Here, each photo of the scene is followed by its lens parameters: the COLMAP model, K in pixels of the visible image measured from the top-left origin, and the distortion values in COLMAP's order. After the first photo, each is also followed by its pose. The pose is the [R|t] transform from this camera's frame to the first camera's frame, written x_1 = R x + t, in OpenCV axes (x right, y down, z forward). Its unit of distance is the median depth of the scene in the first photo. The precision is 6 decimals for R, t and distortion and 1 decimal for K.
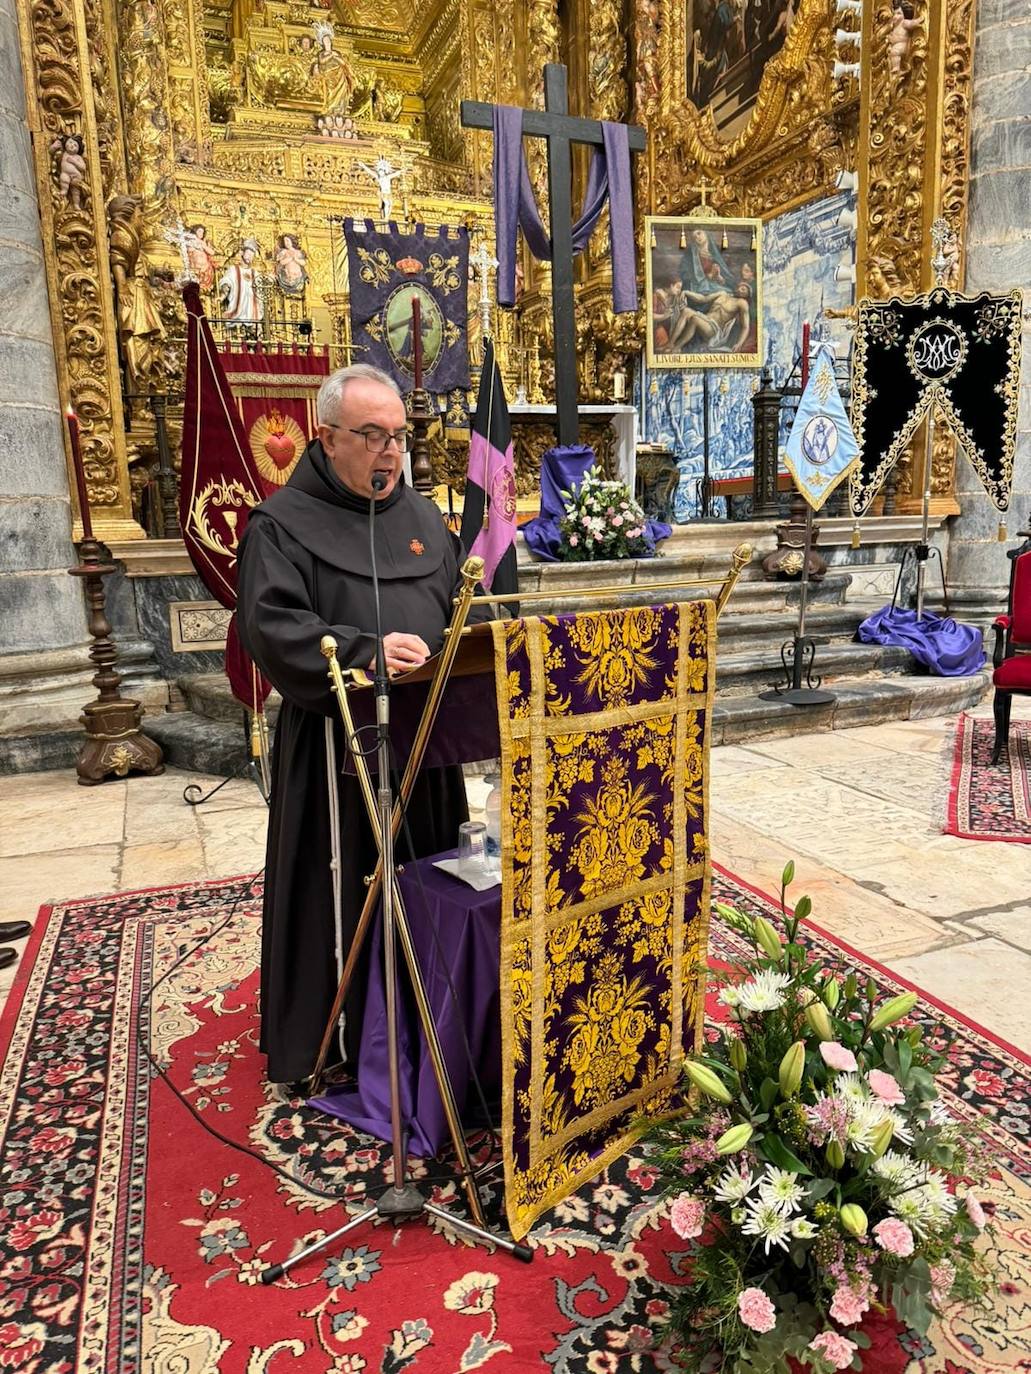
lens RADIAL K [[994.9, 0, 513.6], [0, 994.9, 689.7], [0, 0, 1]] dist [0.010463, -0.018986]
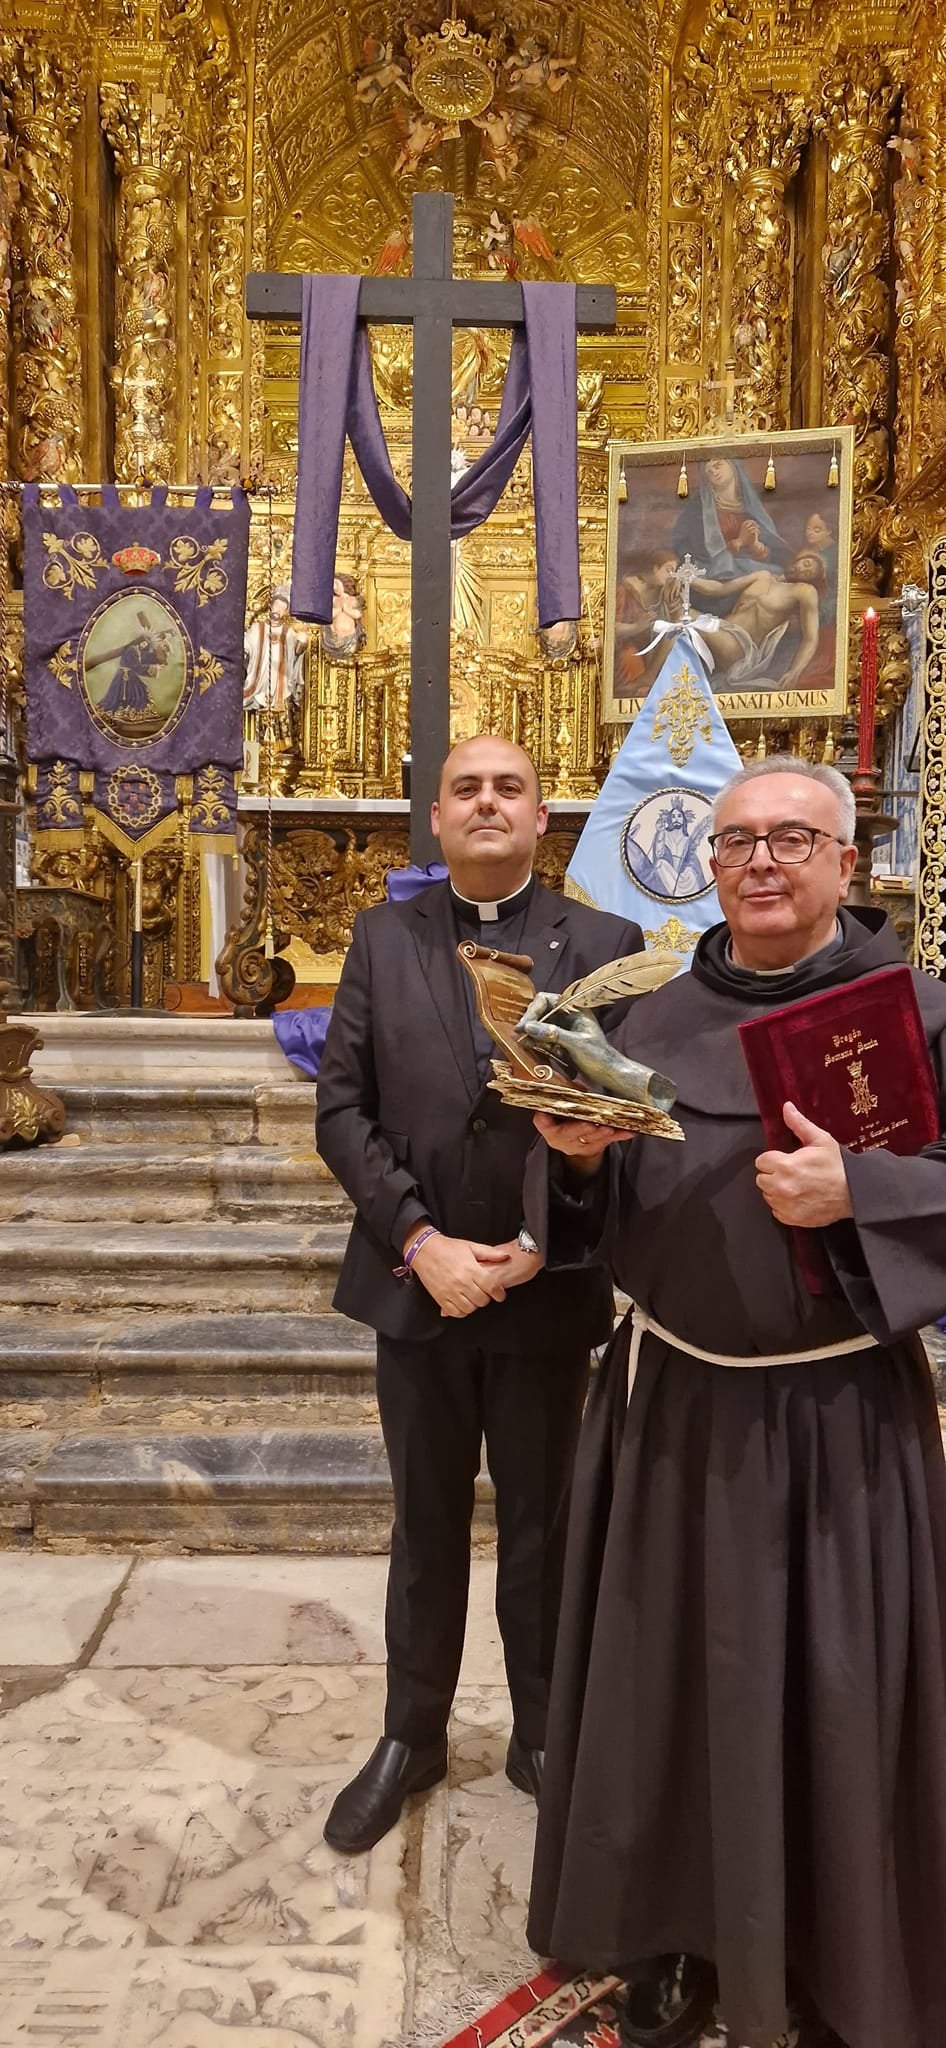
lens RADIAL K [[1333.2, 0, 479.8], [0, 1333.2, 1045.1], [0, 0, 1]] dist [0.037672, -0.005660]
pose [[0.923420, 0.055241, -0.379795, 0.481725], [-0.101652, 0.989449, -0.103239, -0.105083], [0.370085, 0.133940, 0.919292, 0.483788]]
